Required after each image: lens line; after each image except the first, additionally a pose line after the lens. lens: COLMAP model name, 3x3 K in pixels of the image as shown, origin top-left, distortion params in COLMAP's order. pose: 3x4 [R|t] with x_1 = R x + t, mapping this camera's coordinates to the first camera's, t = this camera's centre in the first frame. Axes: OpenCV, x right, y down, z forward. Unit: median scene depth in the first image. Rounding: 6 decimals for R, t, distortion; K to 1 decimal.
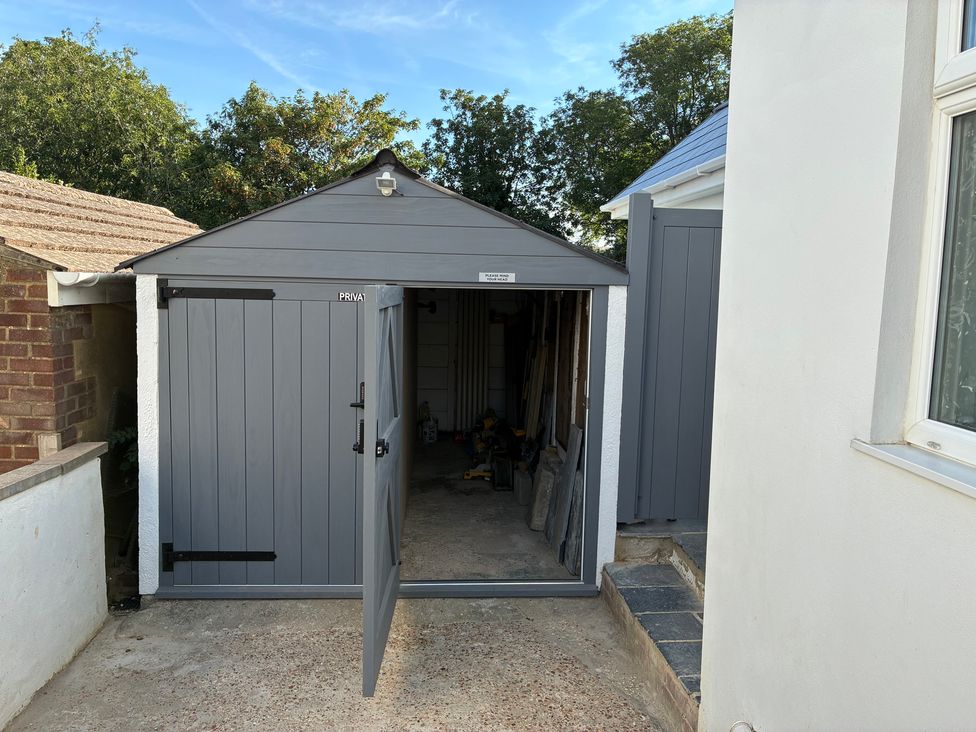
lens RADIAL K [[735.3, 0, 490.2], [0, 735.3, 363.6], [0, 0, 1]] dist [0.055857, -0.060119]
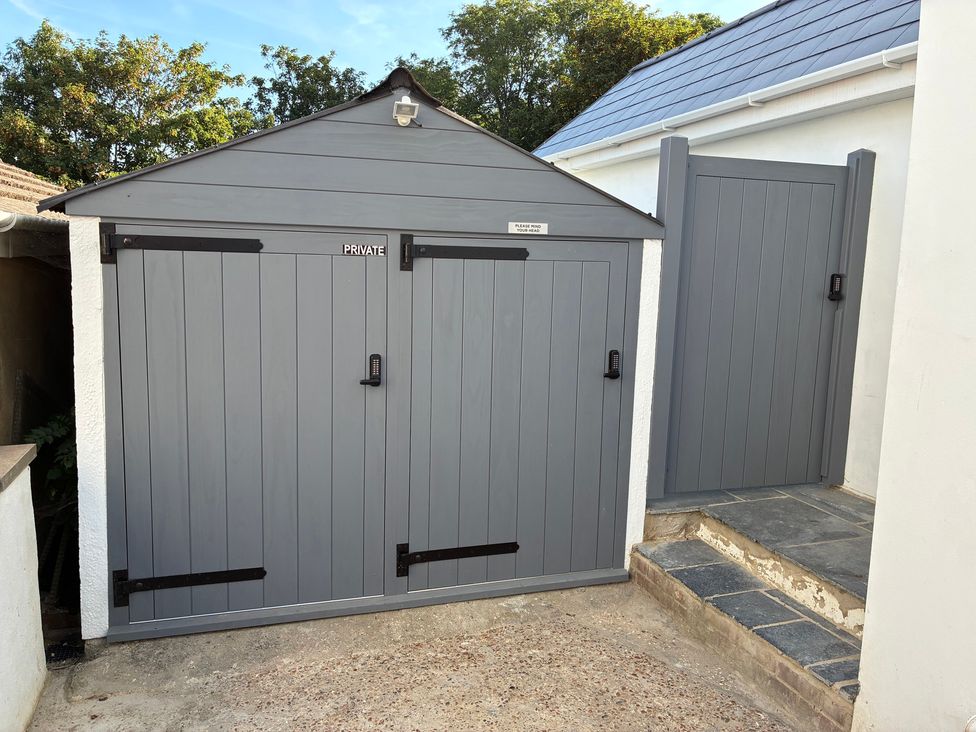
lens RADIAL K [[735.3, 0, 495.8], [0, 735.3, 361.8], [0, 0, 1]] dist [0.055857, -0.060119]
pose [[0.970484, -0.030536, 0.239226, -0.234125], [0.022603, 0.999102, 0.035836, 0.007080], [-0.240106, -0.029371, 0.970302, 0.163894]]
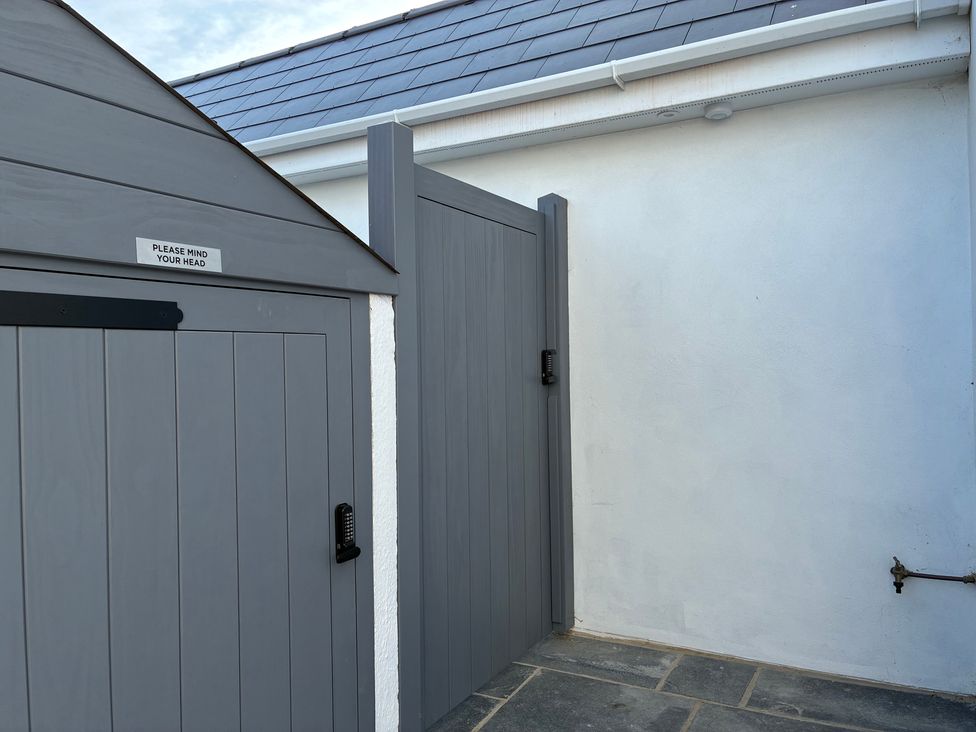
lens RADIAL K [[735.3, 0, 485.8], [0, 735.3, 365.3], [0, 0, 1]] dist [0.055857, -0.060119]
pose [[0.551253, -0.039388, 0.833408, -0.211933], [0.122237, 0.991919, -0.033973, -0.031828], [-0.825335, 0.120601, 0.551613, 0.665738]]
